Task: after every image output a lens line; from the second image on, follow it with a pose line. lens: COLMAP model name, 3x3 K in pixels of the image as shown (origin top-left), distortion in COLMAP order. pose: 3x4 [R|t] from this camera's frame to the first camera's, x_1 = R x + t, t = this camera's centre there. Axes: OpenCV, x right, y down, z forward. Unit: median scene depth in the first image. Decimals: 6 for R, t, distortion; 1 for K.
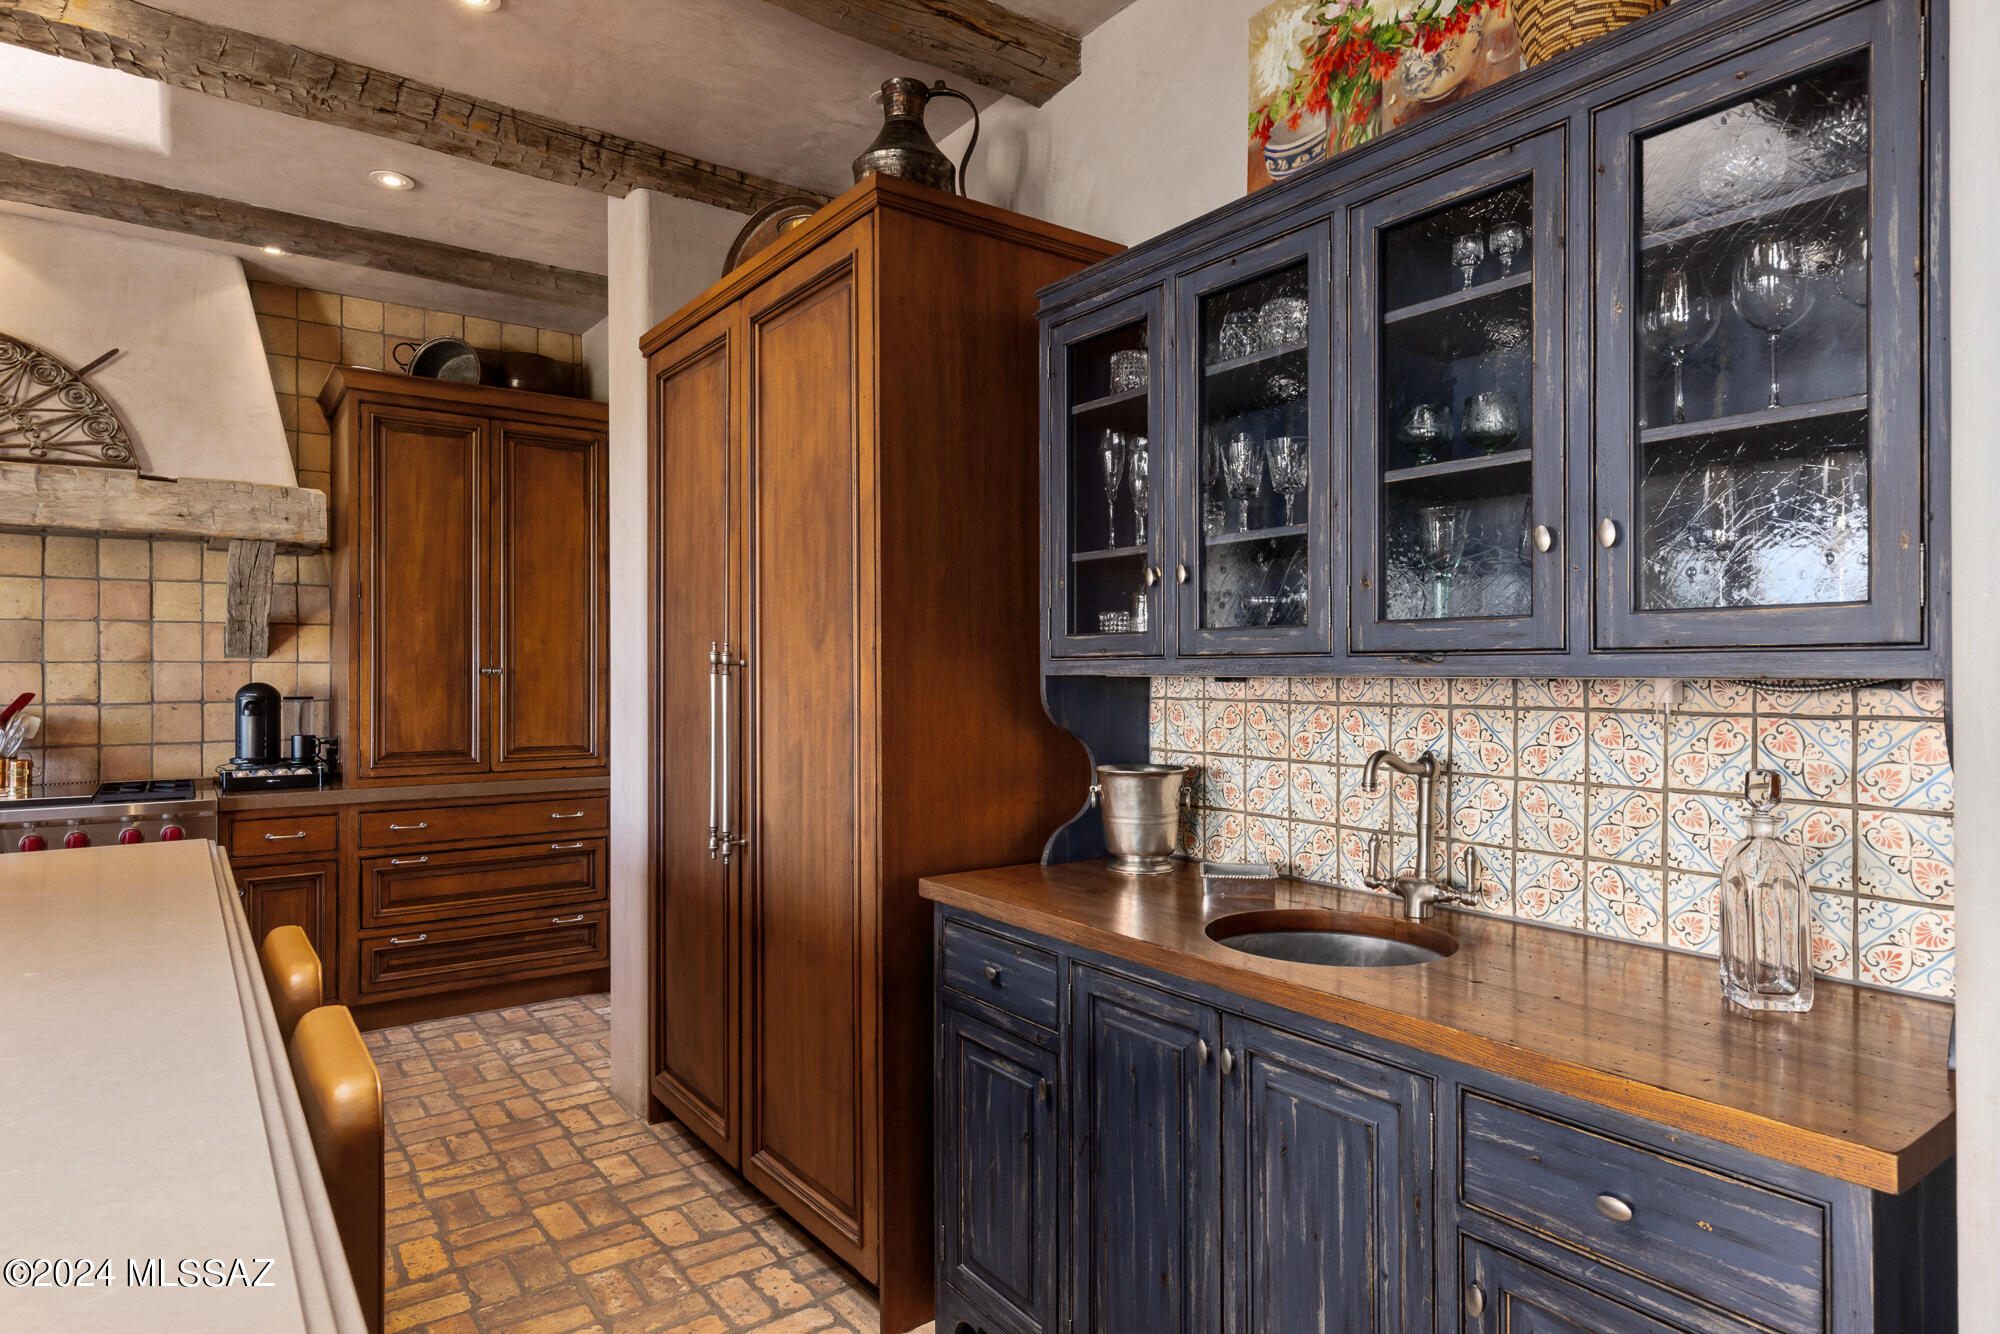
lens RADIAL K [[1119.9, 0, 1002.2], [0, 1119.9, 669.7], [0, 0, 1]] dist [0.002418, 0.000305]
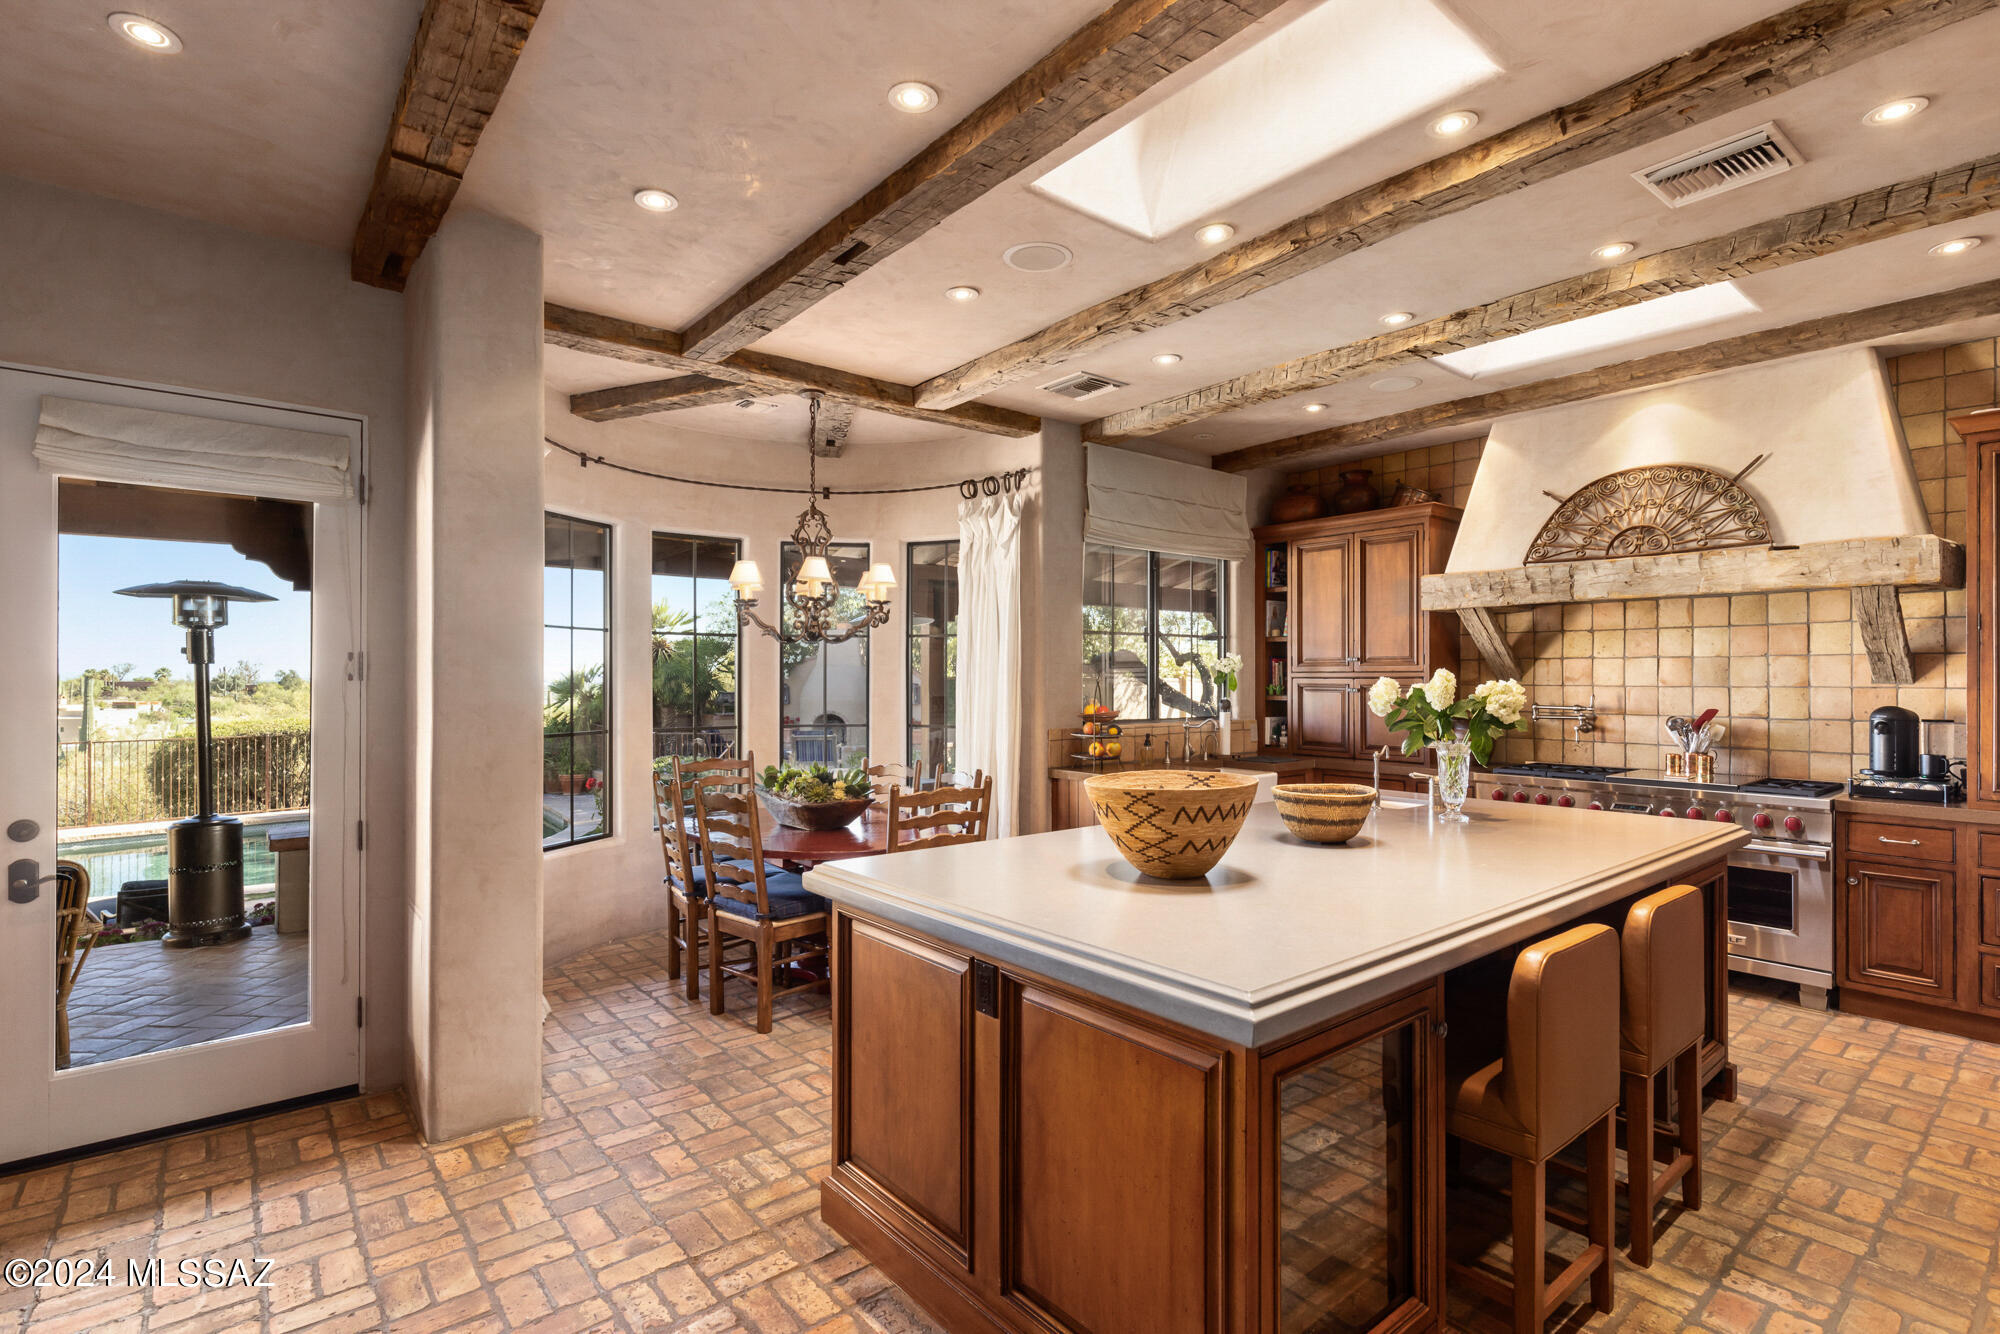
lens RADIAL K [[948.2, 0, 1001.5], [0, 948.2, 675.2], [0, 0, 1]] dist [-0.004563, -0.000514]
pose [[0.053737, -0.000147, -0.998555, 0.269344], [-0.001339, 0.999999, -0.000219, -0.019610], [0.998554, 0.001349, 0.053737, 0.030940]]
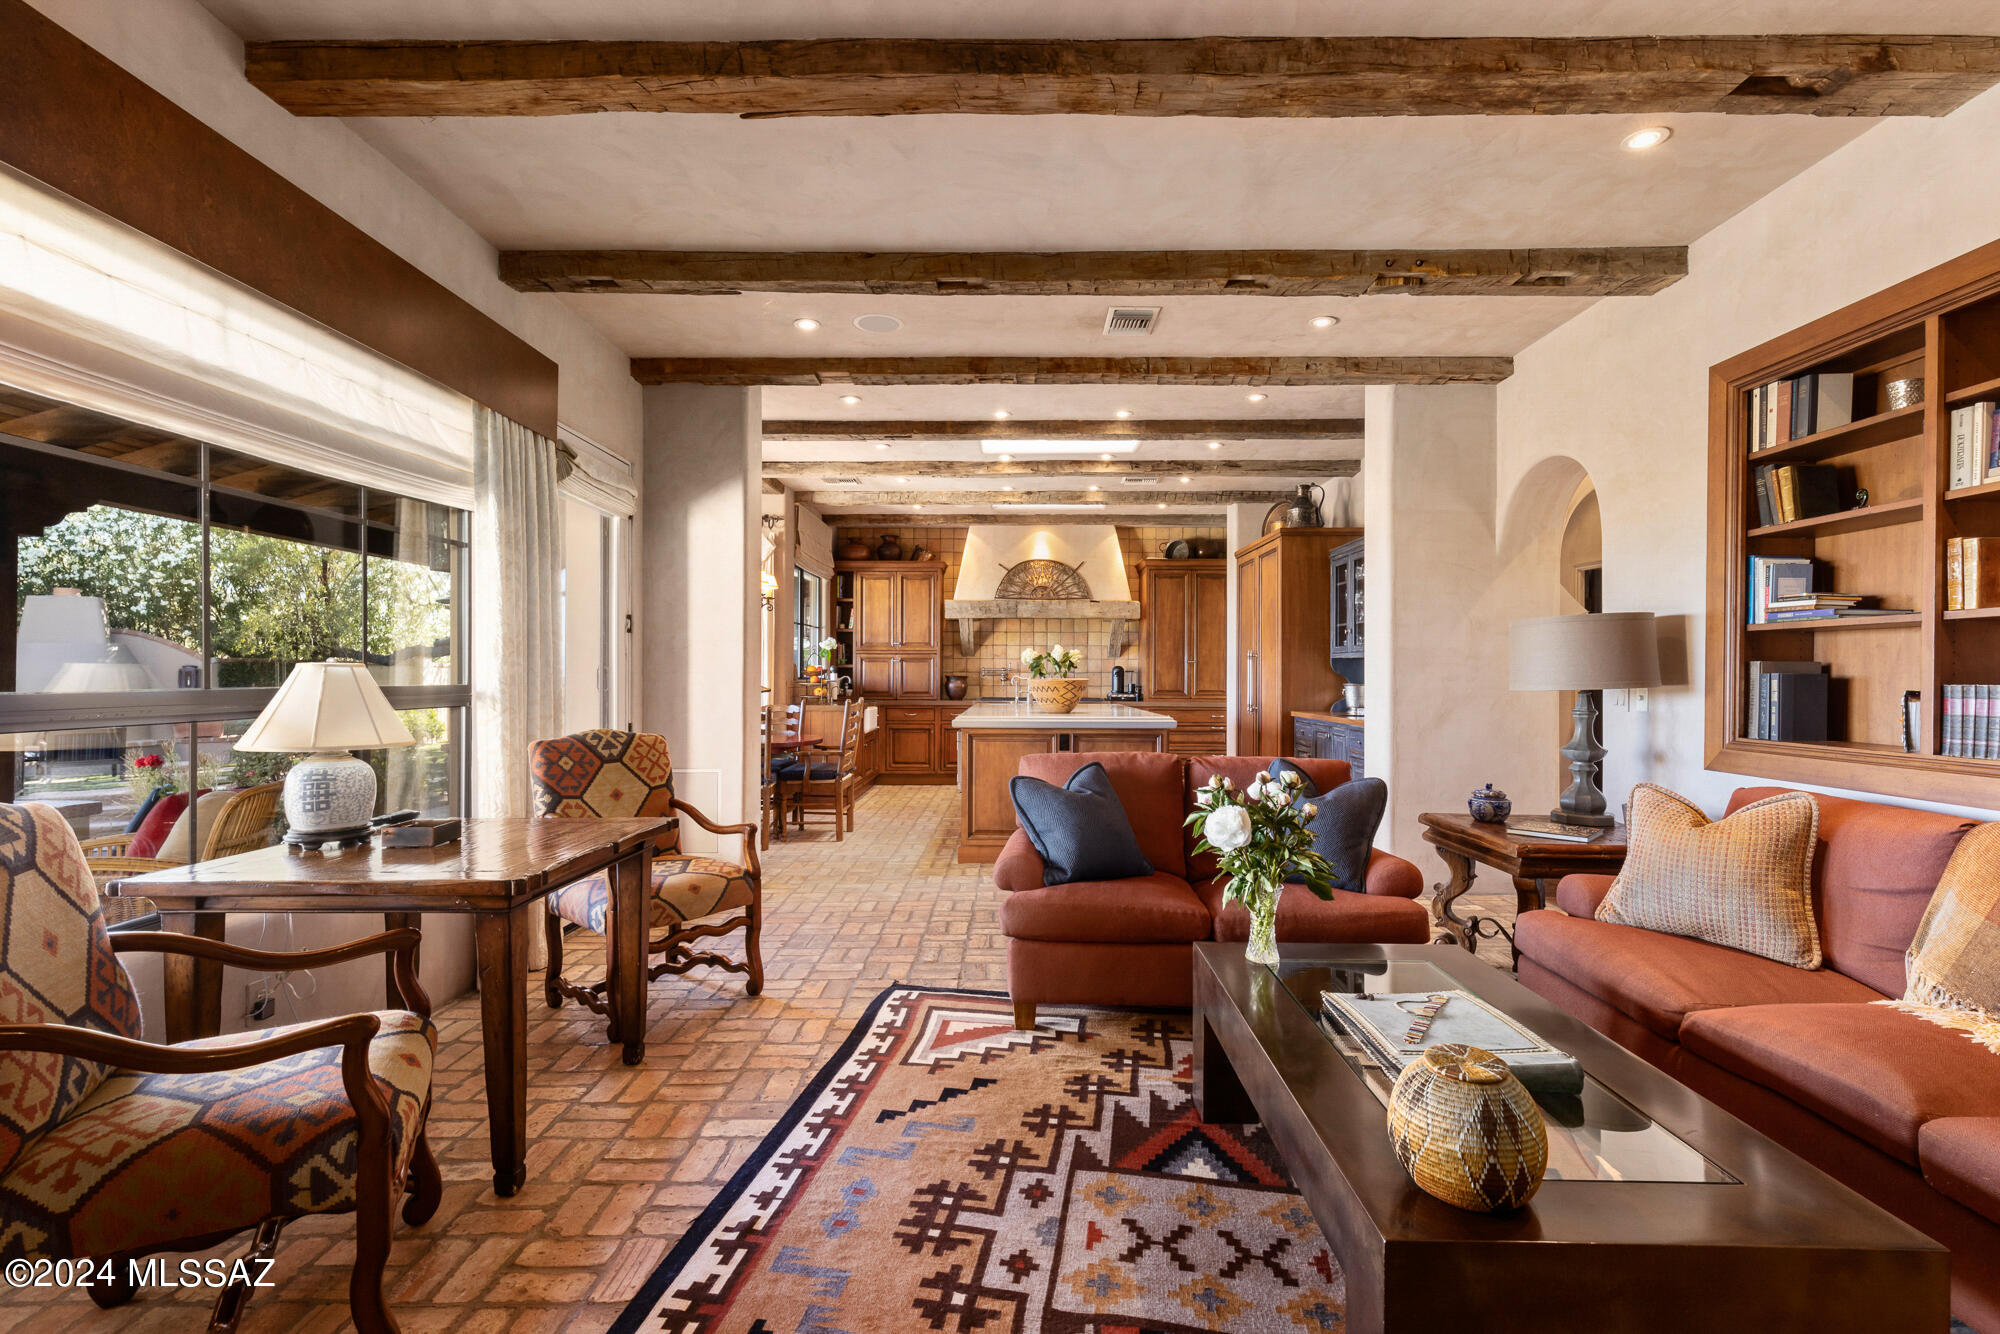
lens RADIAL K [[894.6, 0, 1000.3], [0, 894.6, 671.8], [0, 0, 1]] dist [0.001035, -0.000682]
pose [[0.796170, 0.003614, -0.605062, 0.538337], [-0.006542, 0.999975, -0.002636, 0.036788], [0.605037, 0.006057, 0.796174, -1.110569]]
